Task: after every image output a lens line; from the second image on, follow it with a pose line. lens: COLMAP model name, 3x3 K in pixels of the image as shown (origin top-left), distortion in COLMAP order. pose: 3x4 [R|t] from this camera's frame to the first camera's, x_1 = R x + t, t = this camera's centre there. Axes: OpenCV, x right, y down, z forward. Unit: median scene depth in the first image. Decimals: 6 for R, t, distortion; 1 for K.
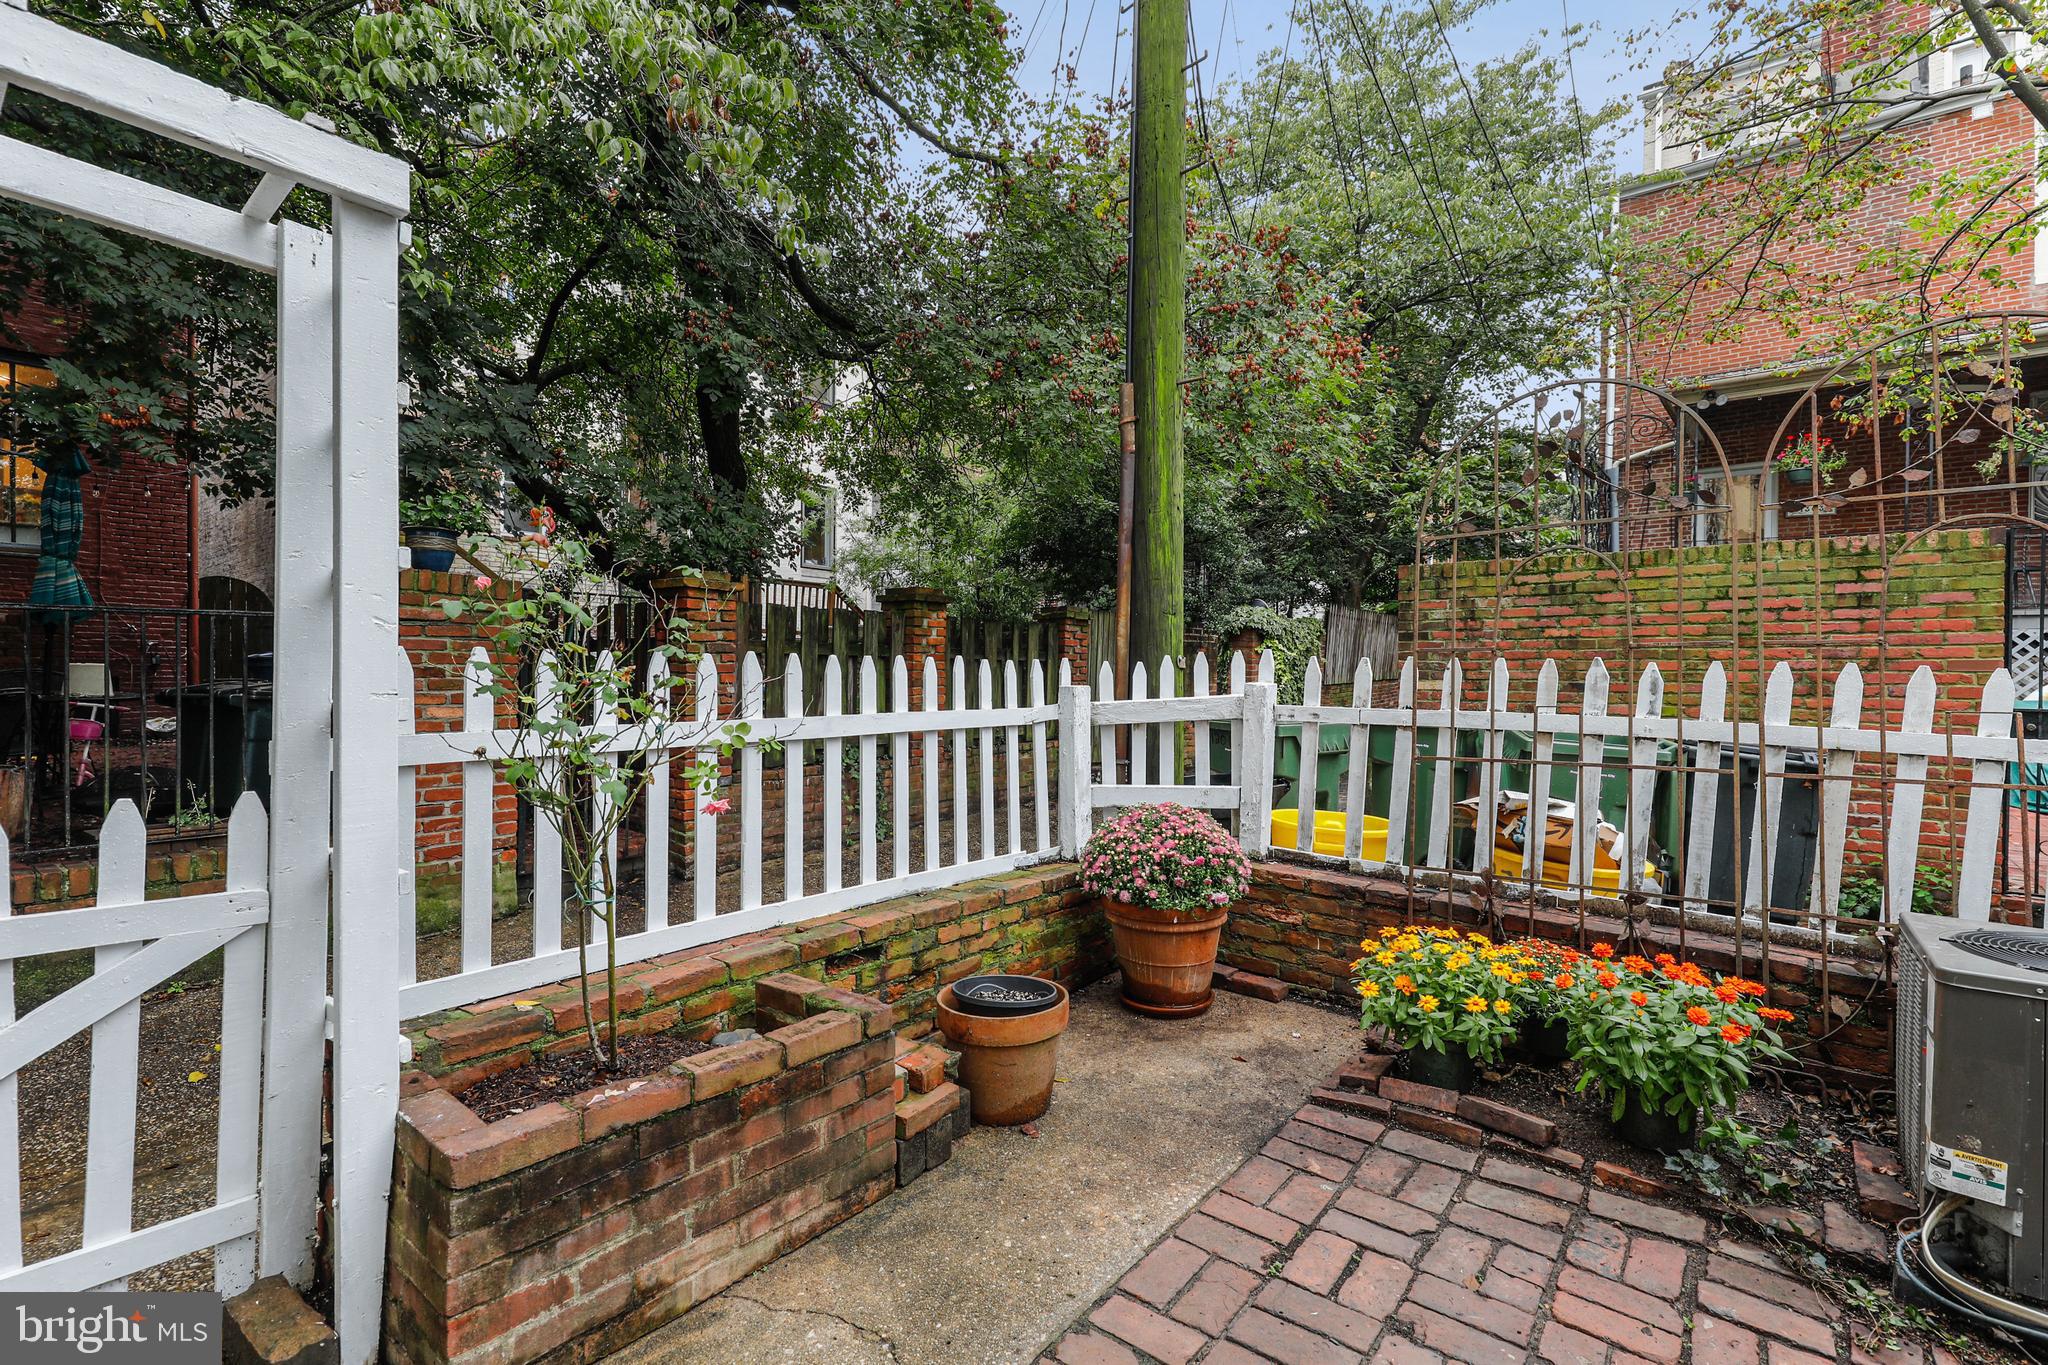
lens RADIAL K [[929.4, 0, 1020.7], [0, 929.4, 670.8], [0, 0, 1]] dist [0.009410, -0.003272]
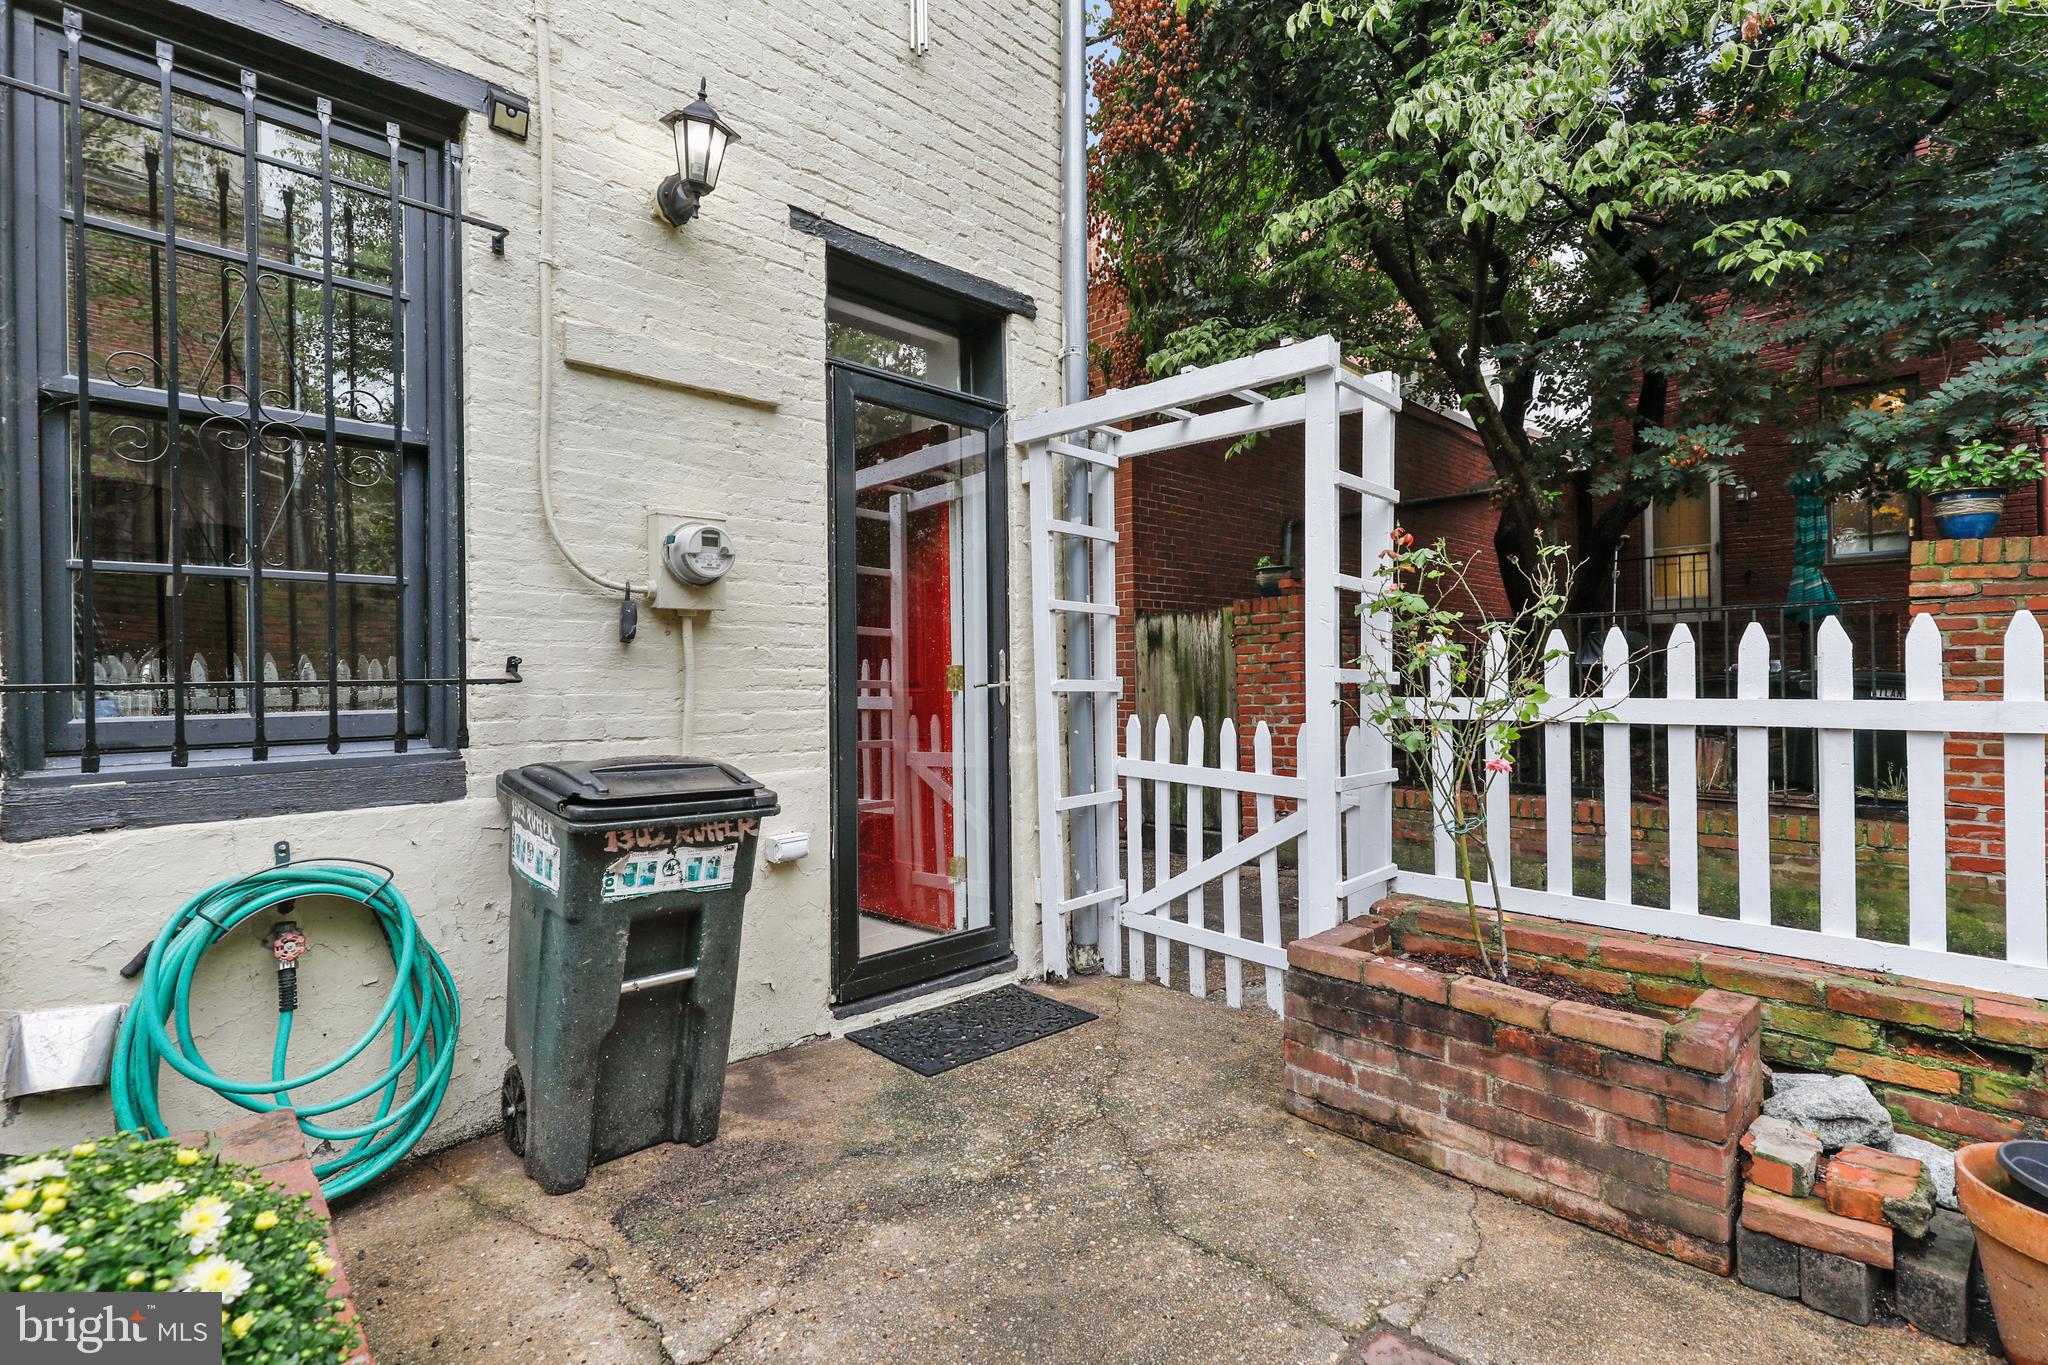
lens RADIAL K [[929.4, 0, 1019.5], [0, 929.4, 678.7], [0, 0, 1]] dist [0.009410, -0.003272]
pose [[-0.121586, -0.003770, -0.992574, 0.646655], [0.013336, 0.999896, -0.005431, 0.031534], [0.992491, -0.013897, -0.121523, 0.433212]]
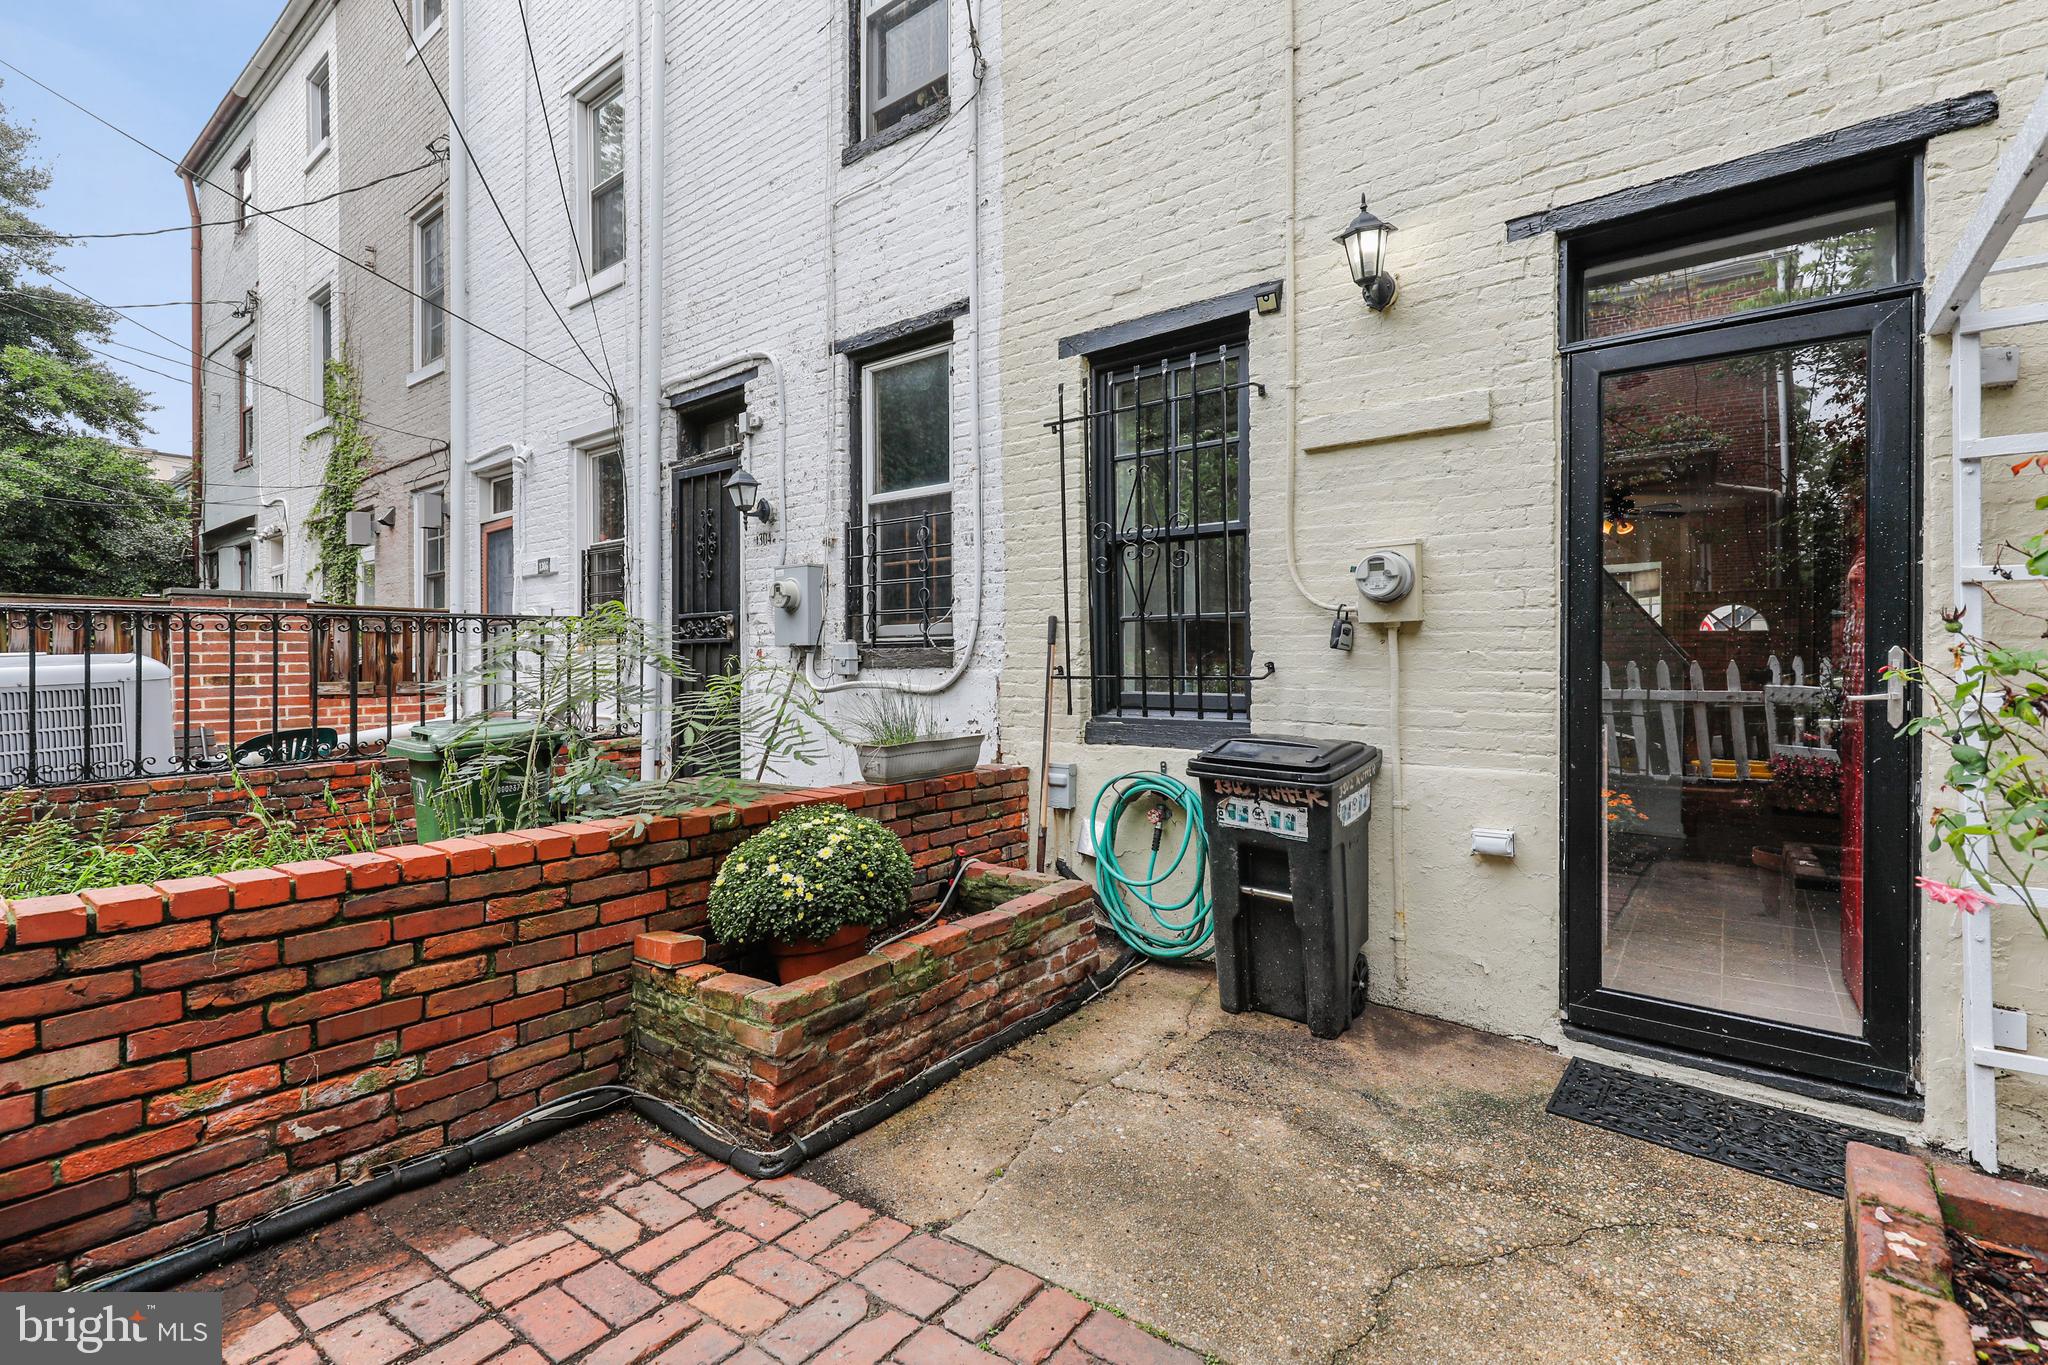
lens RADIAL K [[929.4, 0, 1019.9], [0, 929.4, 666.9], [0, 0, 1]] dist [0.009410, -0.003272]
pose [[-0.999957, -0.007213, -0.005847, 0.253475], [-0.007217, 0.999974, 0.000648, 0.011629], [0.005842, 0.000691, -0.999983, 1.059887]]
